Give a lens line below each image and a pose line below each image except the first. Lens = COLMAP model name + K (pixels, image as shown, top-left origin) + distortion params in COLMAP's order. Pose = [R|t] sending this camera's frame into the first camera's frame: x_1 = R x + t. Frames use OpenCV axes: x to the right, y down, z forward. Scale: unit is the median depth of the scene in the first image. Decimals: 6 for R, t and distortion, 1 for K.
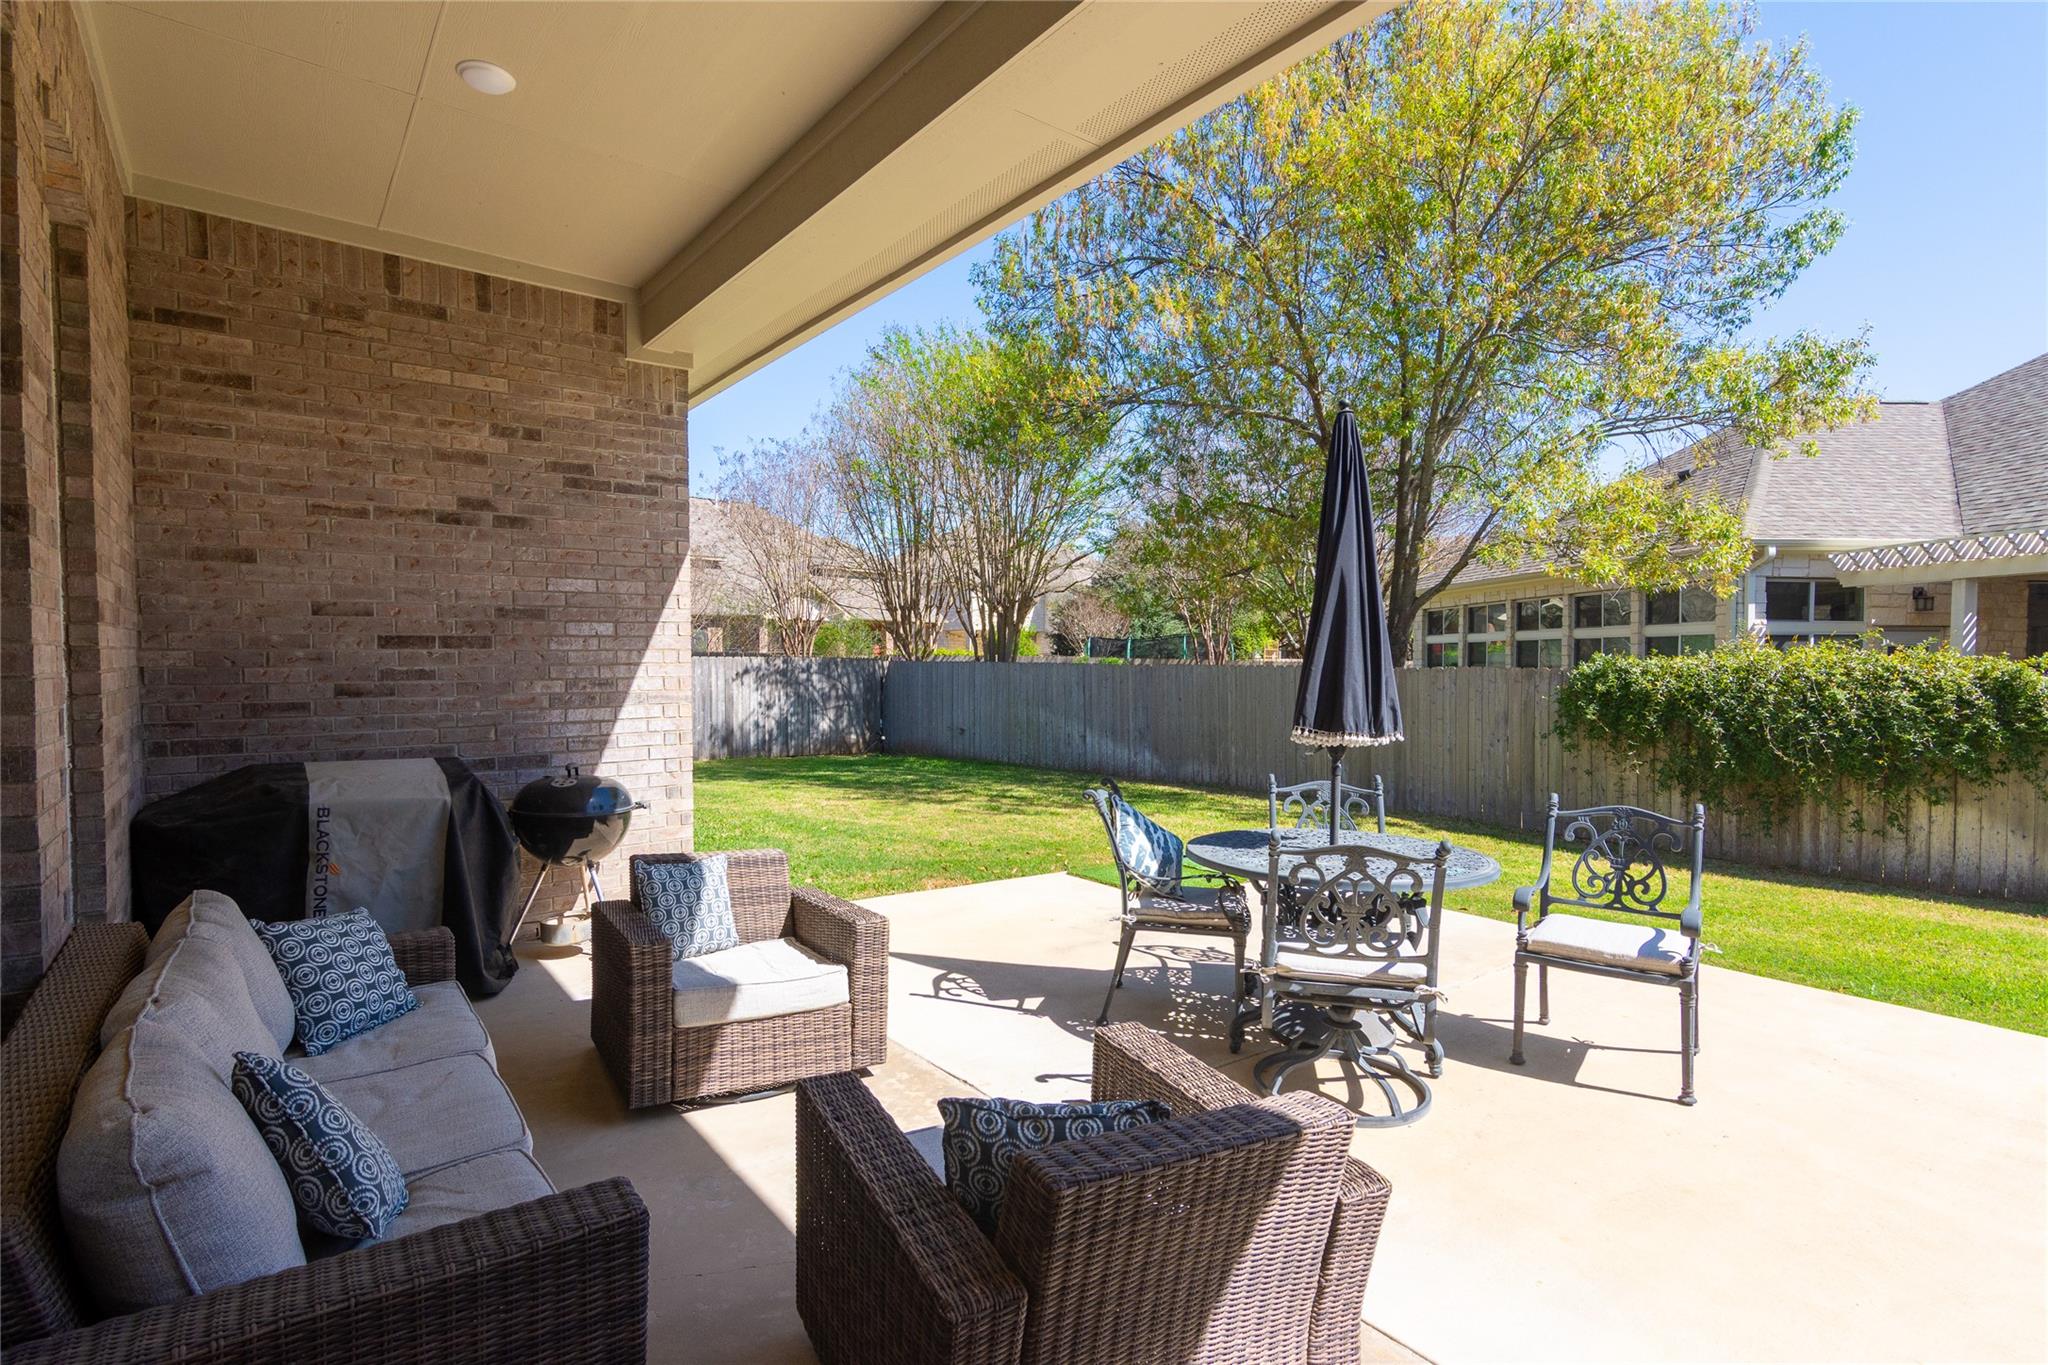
lens RADIAL K [[995.3, 0, 1014.1], [0, 995.3, 687.7], [0, 0, 1]] dist [-0.000581, 0.000788]
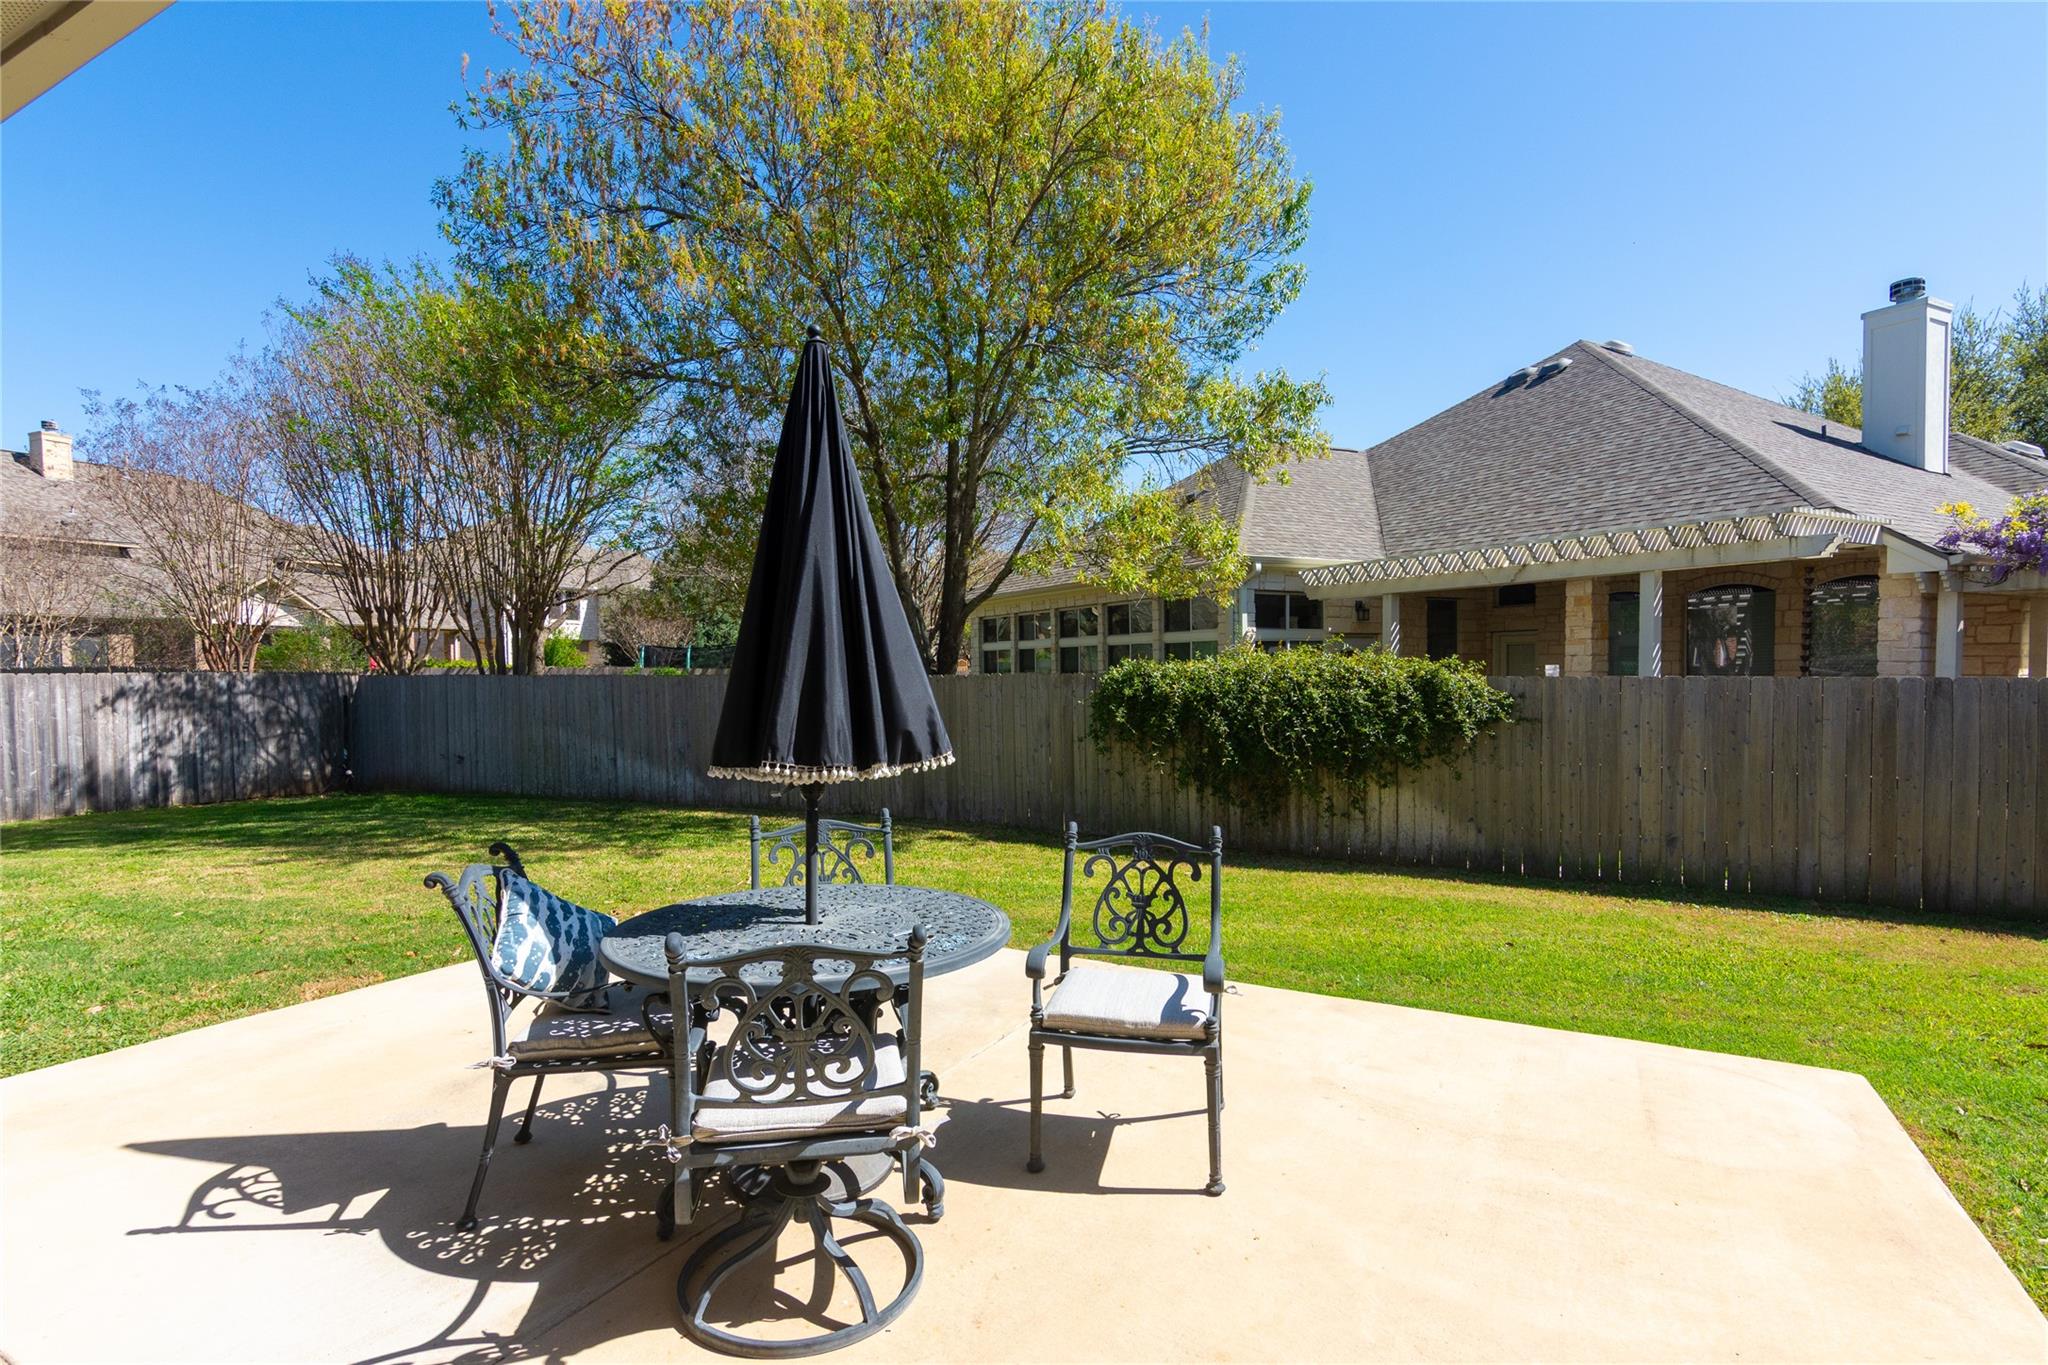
lens RADIAL K [[995.3, 0, 1014.1], [0, 995.3, 687.7], [0, 0, 1]] dist [-0.000581, 0.000788]
pose [[0.915702, -0.020296, 0.401346, 0.062252], [0.023849, 0.999708, -0.003858, -0.002653], [-0.401150, 0.013104, 0.915918, 0.094777]]
